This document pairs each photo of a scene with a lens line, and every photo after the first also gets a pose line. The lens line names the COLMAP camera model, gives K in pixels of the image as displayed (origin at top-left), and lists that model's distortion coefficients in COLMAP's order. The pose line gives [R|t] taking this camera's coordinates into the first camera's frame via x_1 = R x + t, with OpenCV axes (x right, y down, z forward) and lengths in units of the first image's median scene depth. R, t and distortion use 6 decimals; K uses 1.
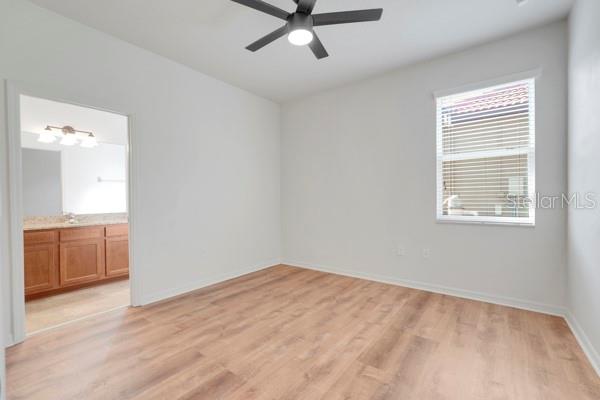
lens RADIAL K [[258.2, 0, 292.6], [0, 258.2, 201.5], [0, 0, 1]] dist [-0.000890, -0.000089]
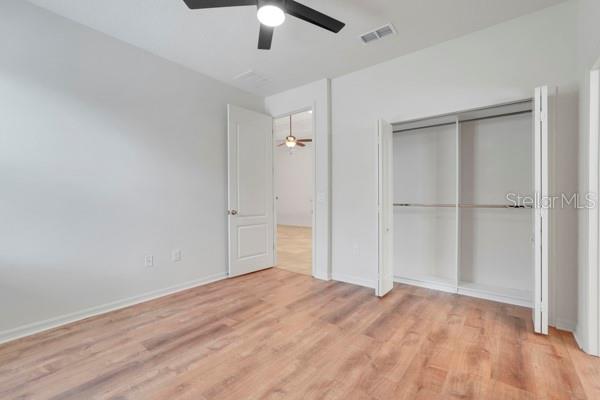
lens RADIAL K [[258.2, 0, 292.6], [0, 258.2, 201.5], [0, 0, 1]] dist [-0.000890, -0.000089]
pose [[-0.999707, 0.012777, 0.020566, -0.051593], [0.013261, 0.999634, 0.023581, -0.019642], [-0.020257, 0.023846, -0.999510, 1.900406]]
